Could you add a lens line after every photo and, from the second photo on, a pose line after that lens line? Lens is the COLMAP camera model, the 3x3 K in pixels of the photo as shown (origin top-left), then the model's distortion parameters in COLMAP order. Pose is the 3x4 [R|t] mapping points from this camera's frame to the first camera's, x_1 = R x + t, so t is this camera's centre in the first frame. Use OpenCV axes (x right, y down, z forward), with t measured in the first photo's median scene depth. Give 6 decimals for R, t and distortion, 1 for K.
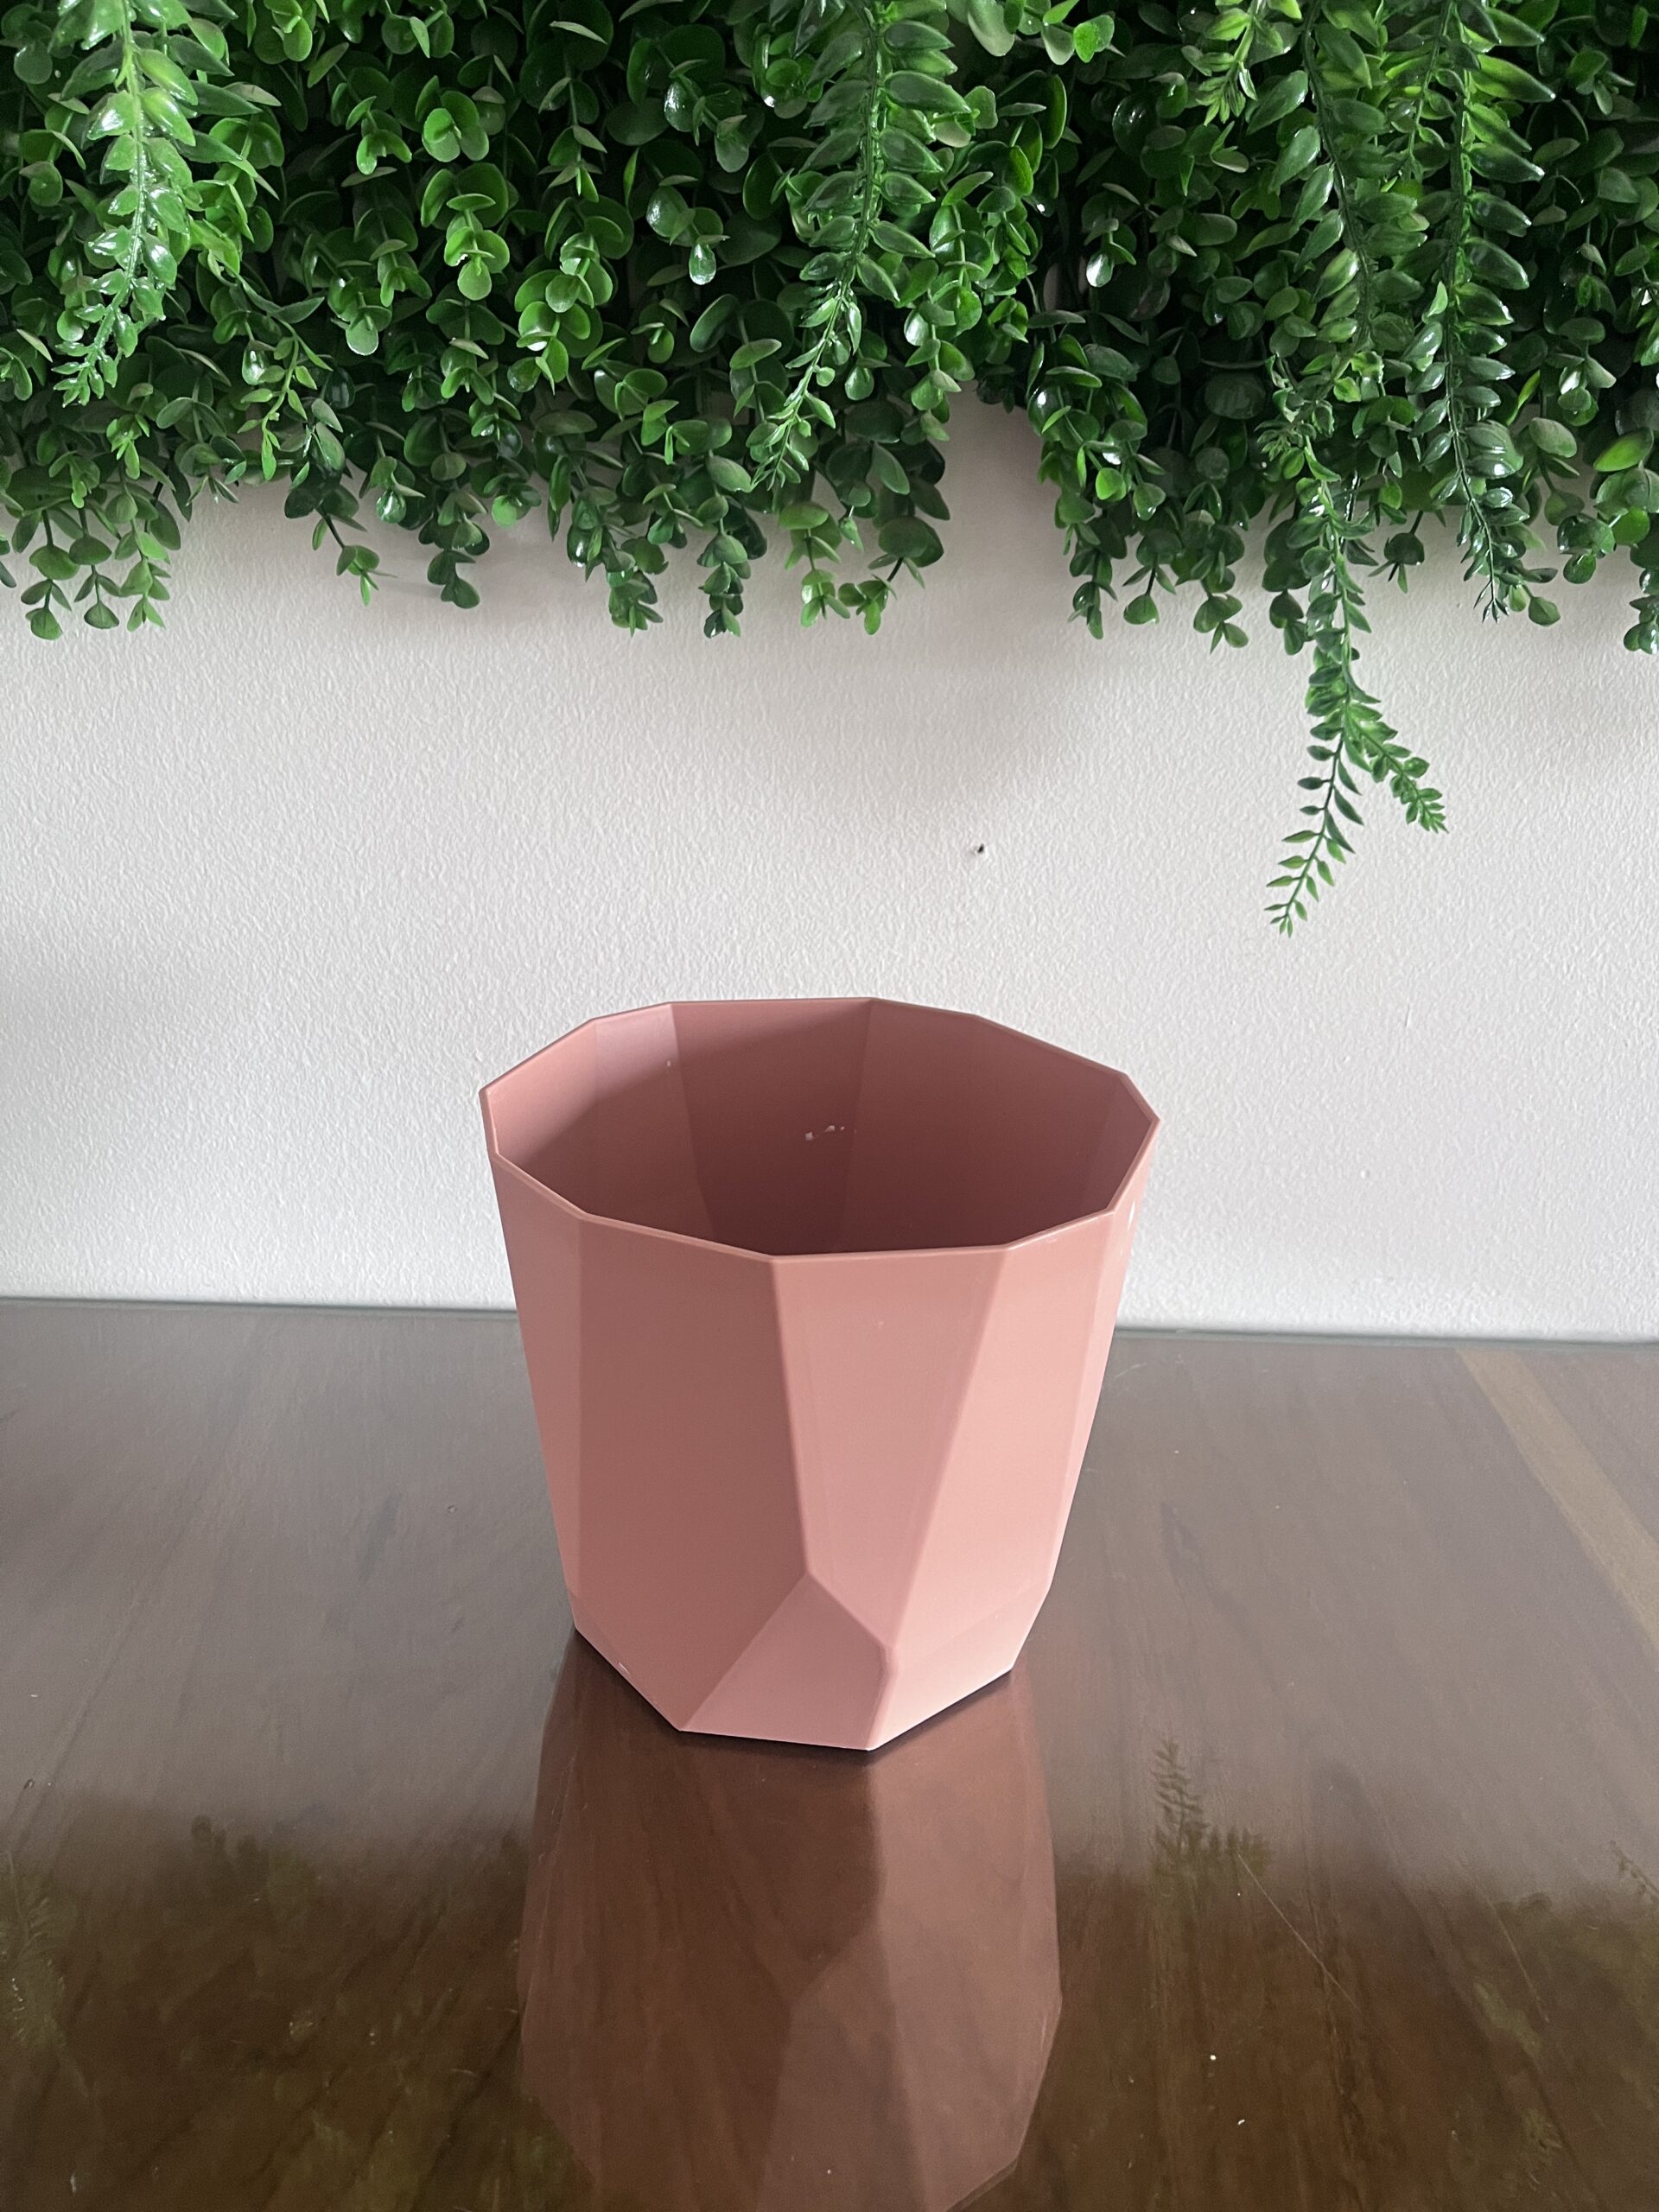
lens RADIAL K [[1745.1, 0, 815.7], [0, 1745.1, 1086.7], [0, 0, 1]] dist [0.039770, -0.065077]
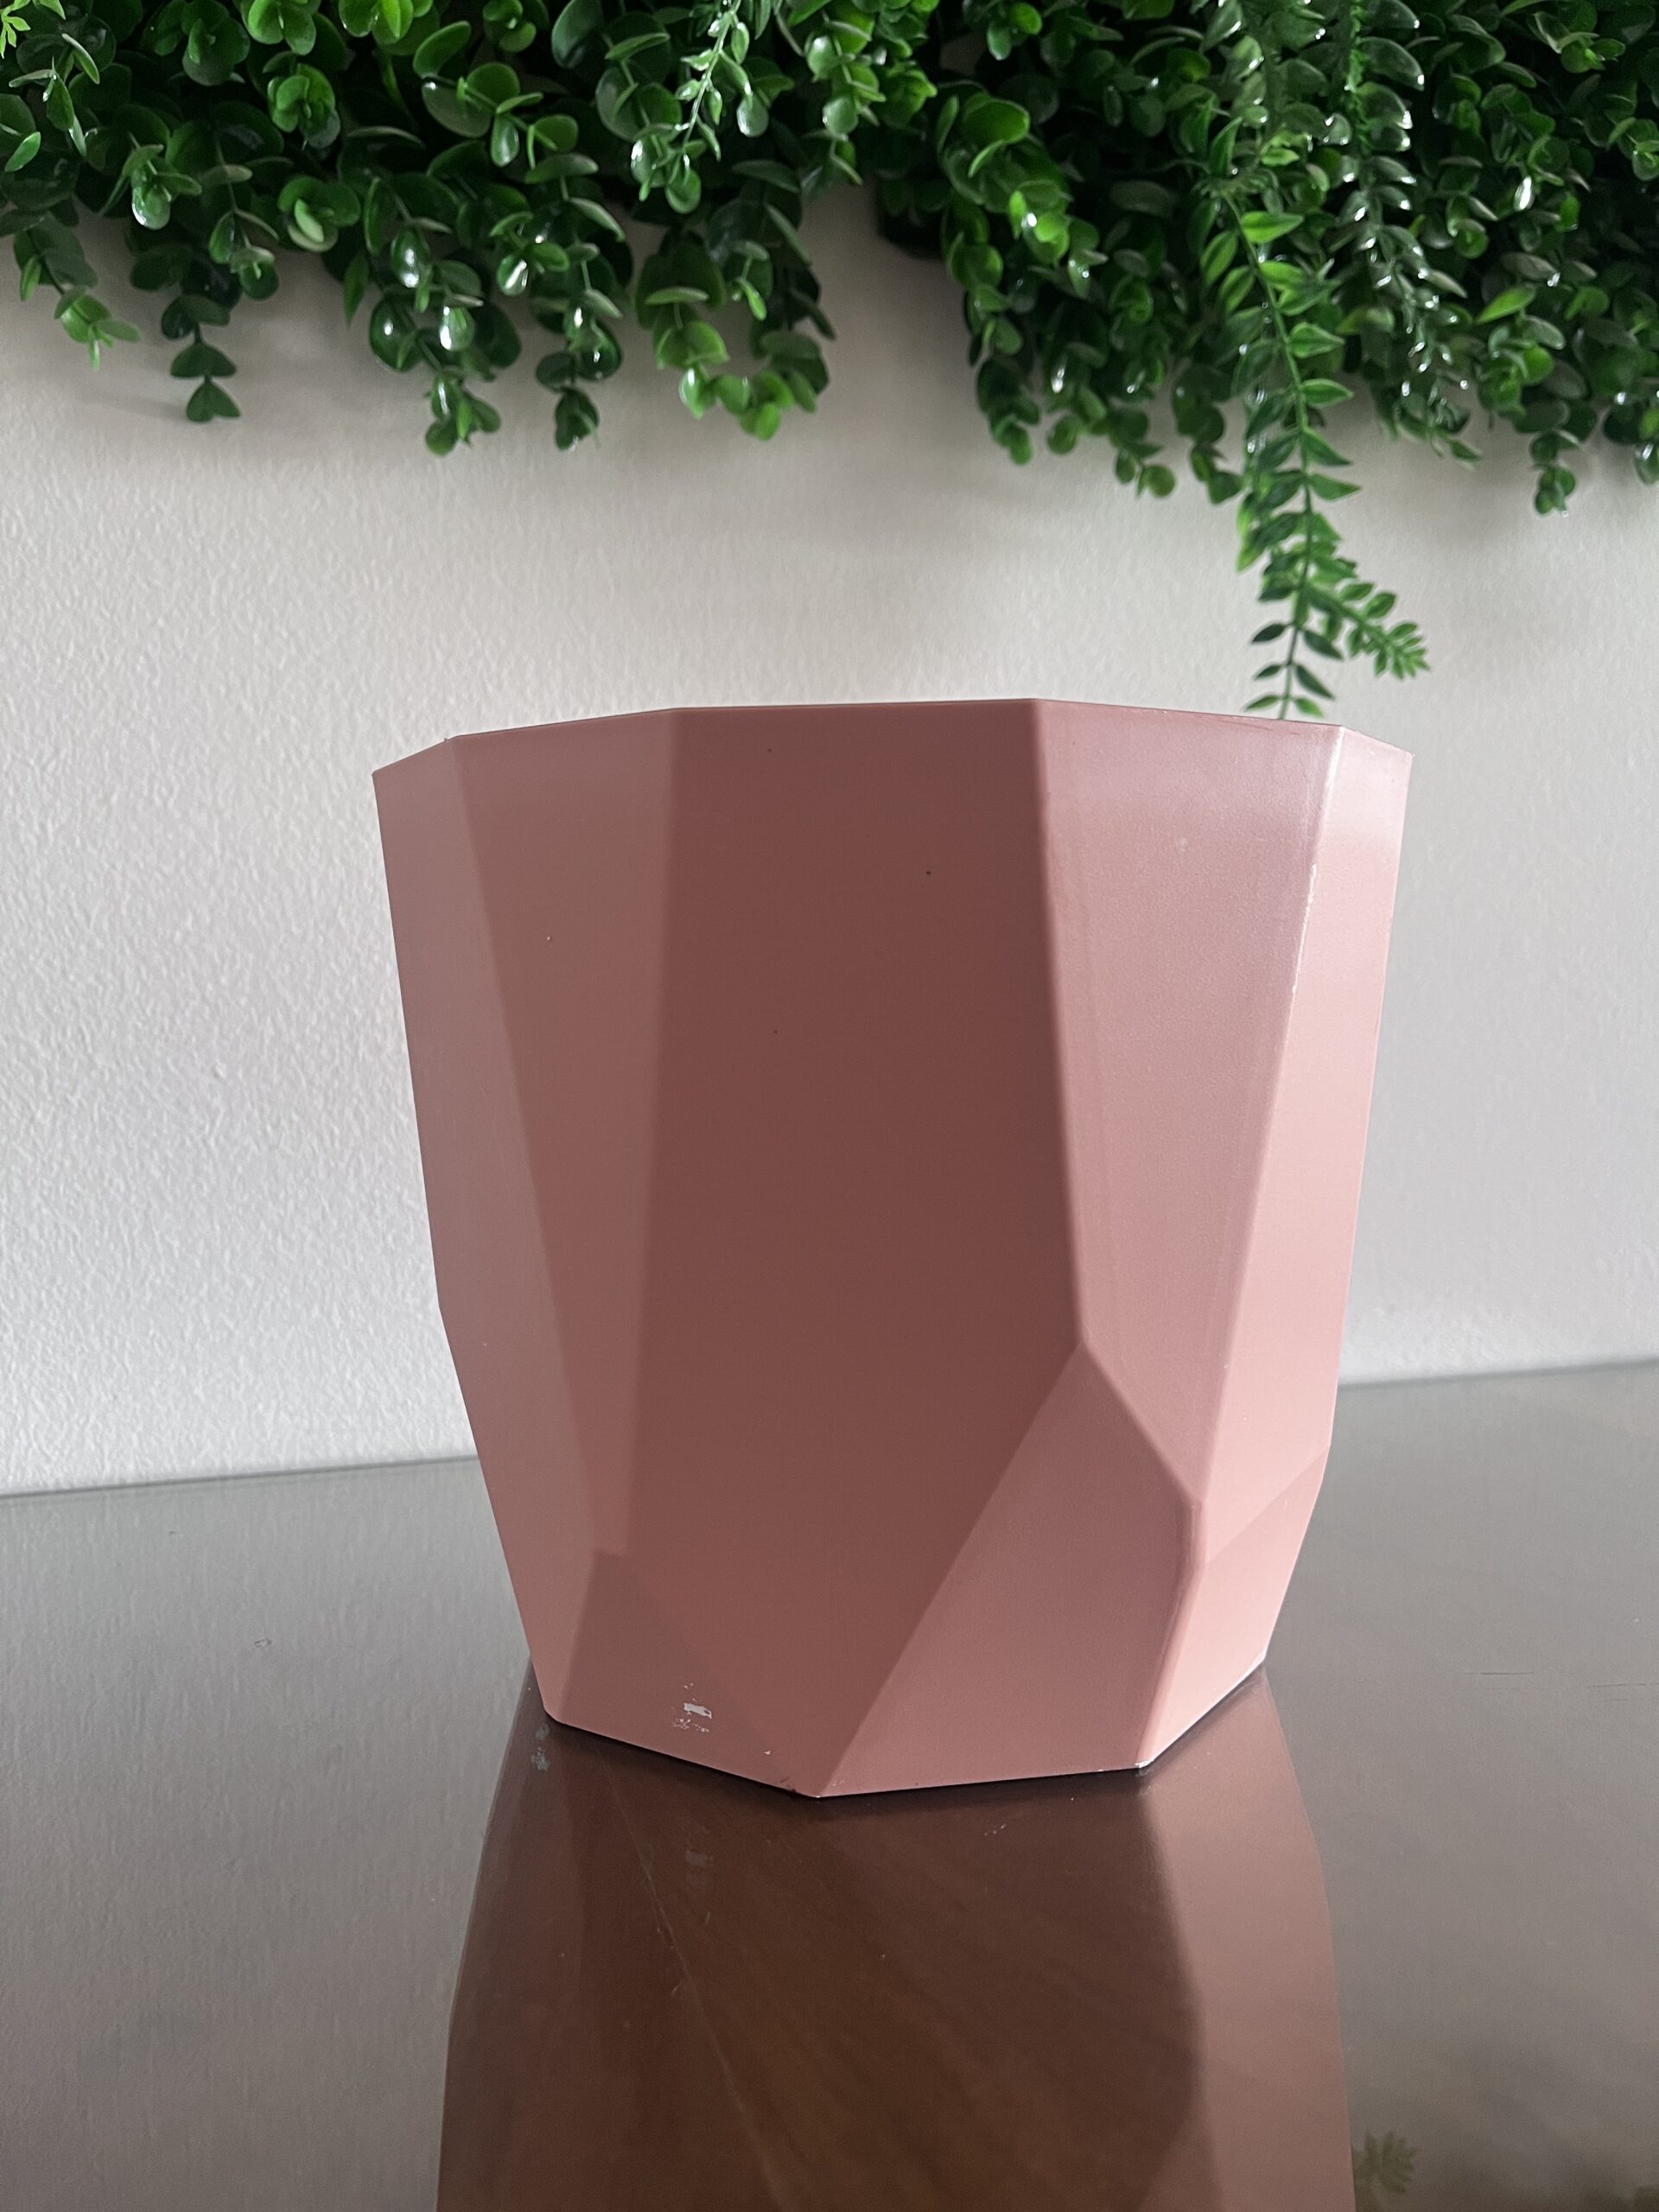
lens RADIAL K [[1745.1, 0, 835.8], [0, 1745.1, 1083.7], [0, 0, 1]] dist [0.039770, -0.065077]
pose [[0.953580, -0.050179, 0.296929, -0.178515], [0.146076, 0.939323, -0.310378, 0.256373], [-0.263338, 0.339344, 0.903050, 0.329366]]
